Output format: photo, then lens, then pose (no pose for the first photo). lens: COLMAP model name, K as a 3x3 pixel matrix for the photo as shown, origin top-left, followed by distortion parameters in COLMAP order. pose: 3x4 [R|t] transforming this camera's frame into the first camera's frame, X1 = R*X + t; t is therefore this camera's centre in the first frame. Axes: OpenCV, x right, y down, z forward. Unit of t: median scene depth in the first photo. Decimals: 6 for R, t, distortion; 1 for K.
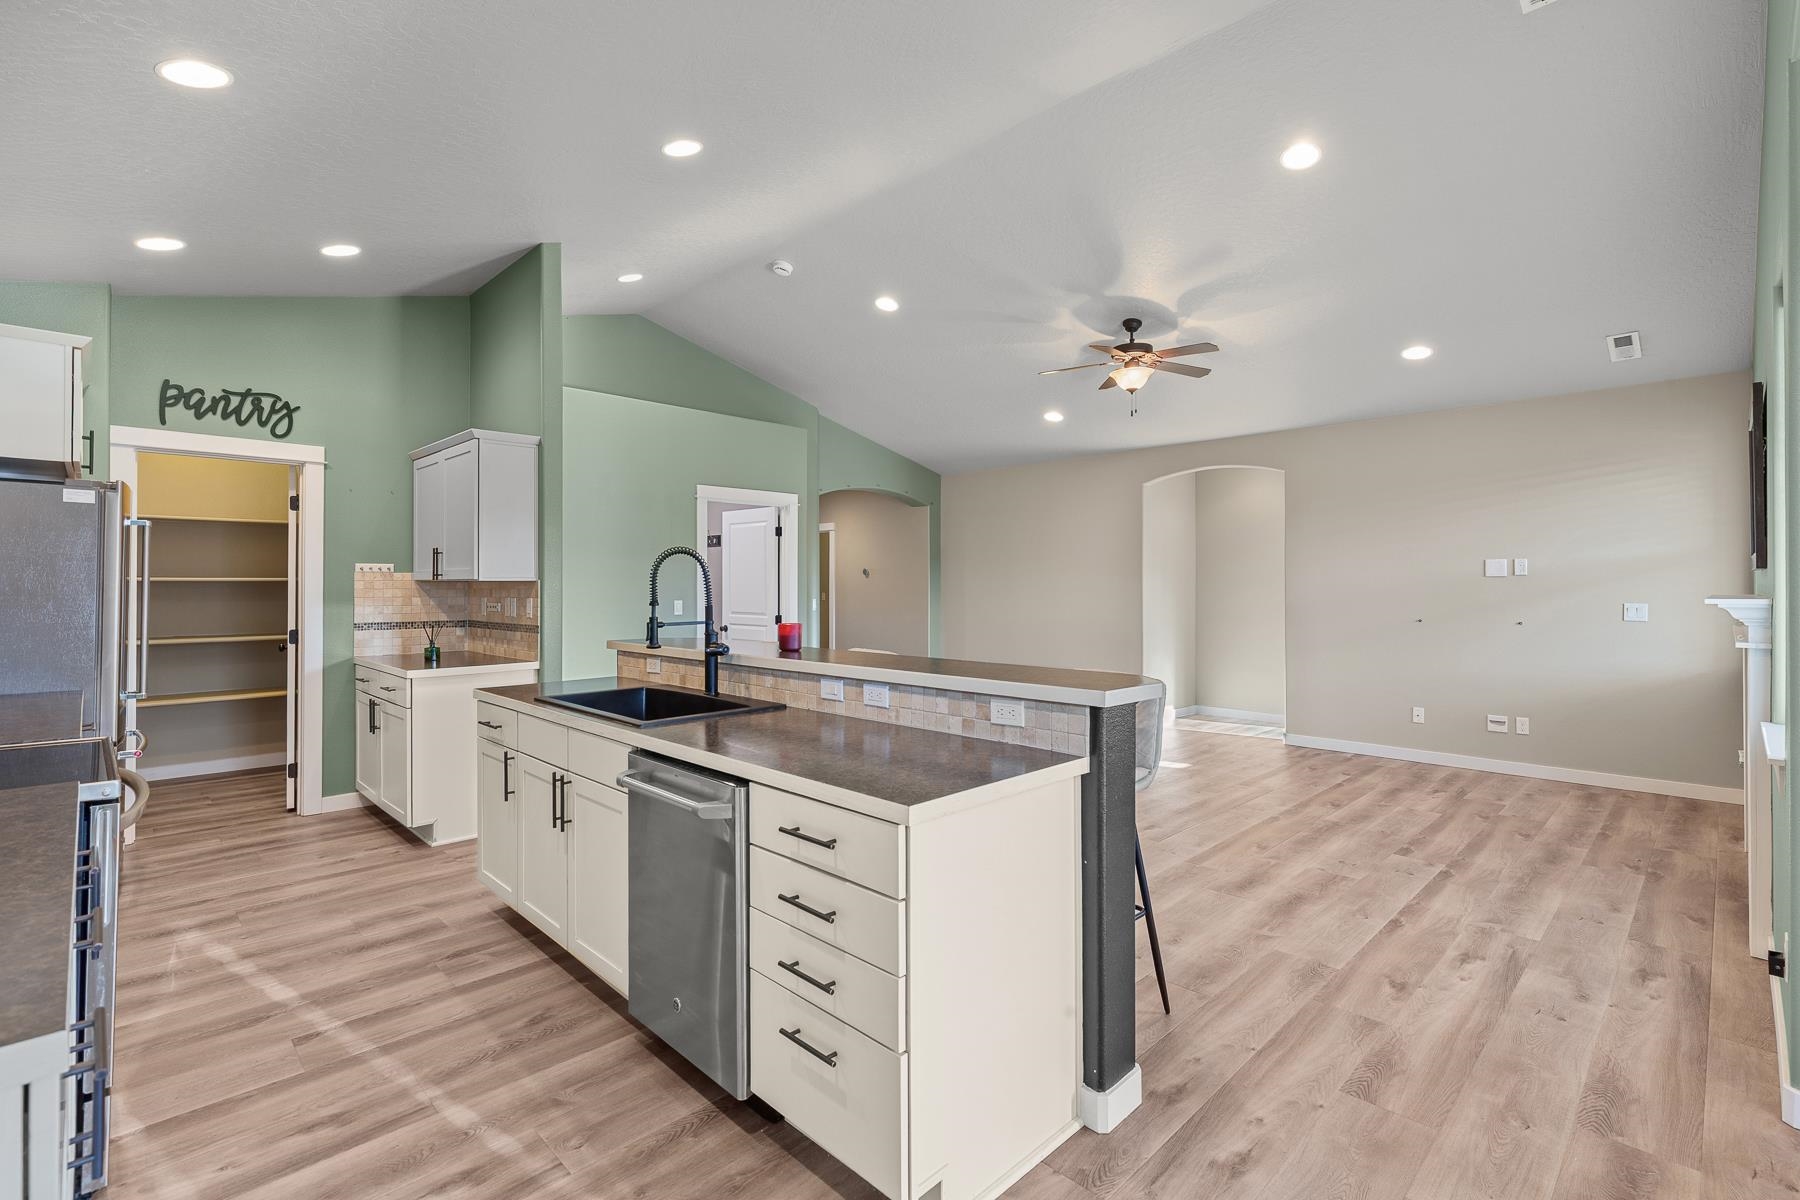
lens RADIAL K [[815.6, 0, 900.0], [0, 815.6, 600.0], [0, 0, 1]] dist [0.000194, -0.000242]
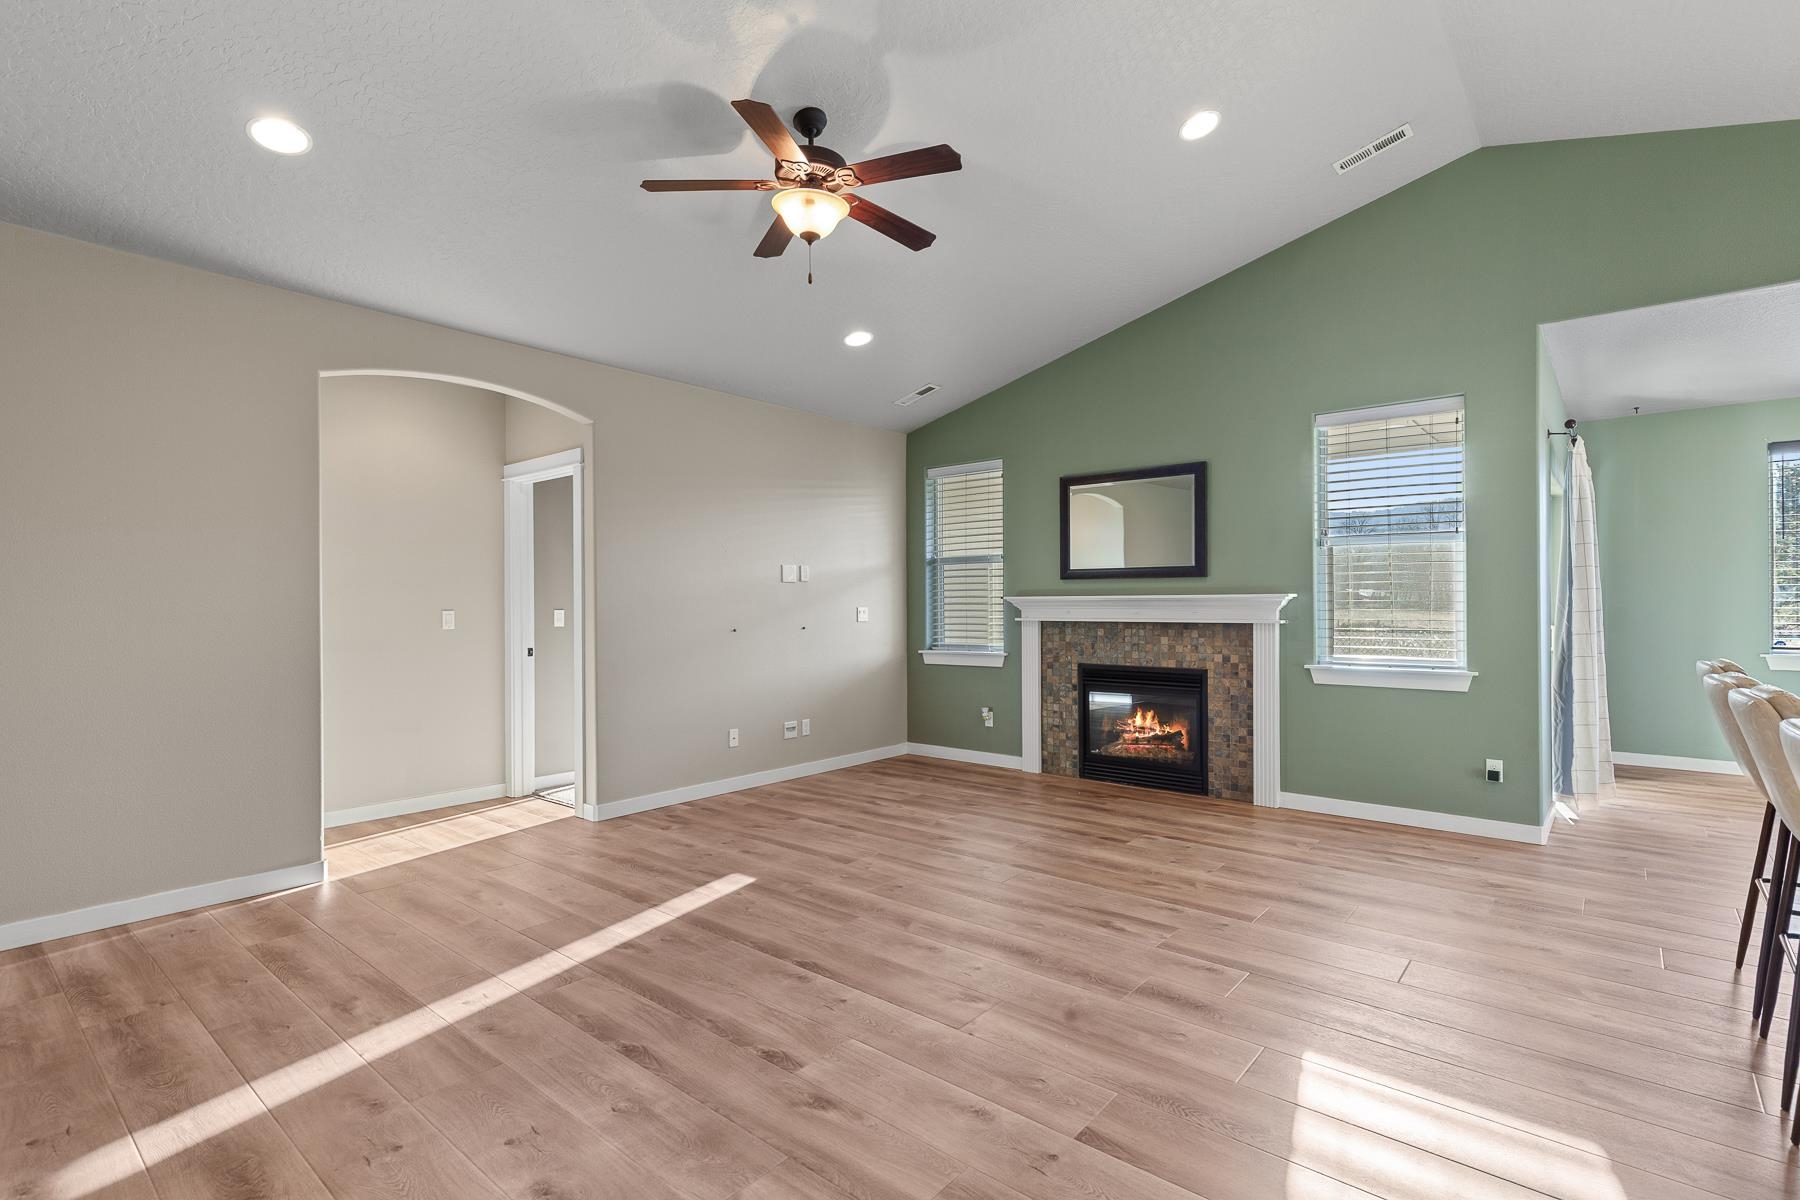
lens RADIAL K [[830.8, 0, 914.4], [0, 830.8, 601.8], [0, 0, 1]] dist [0.011956, -0.000284]
pose [[-0.097646, 0.004531, 0.995211, -0.464584], [0.021441, 0.999767, -0.002448, 0.002461], [-0.994990, 0.021099, -0.097720, 1.514204]]
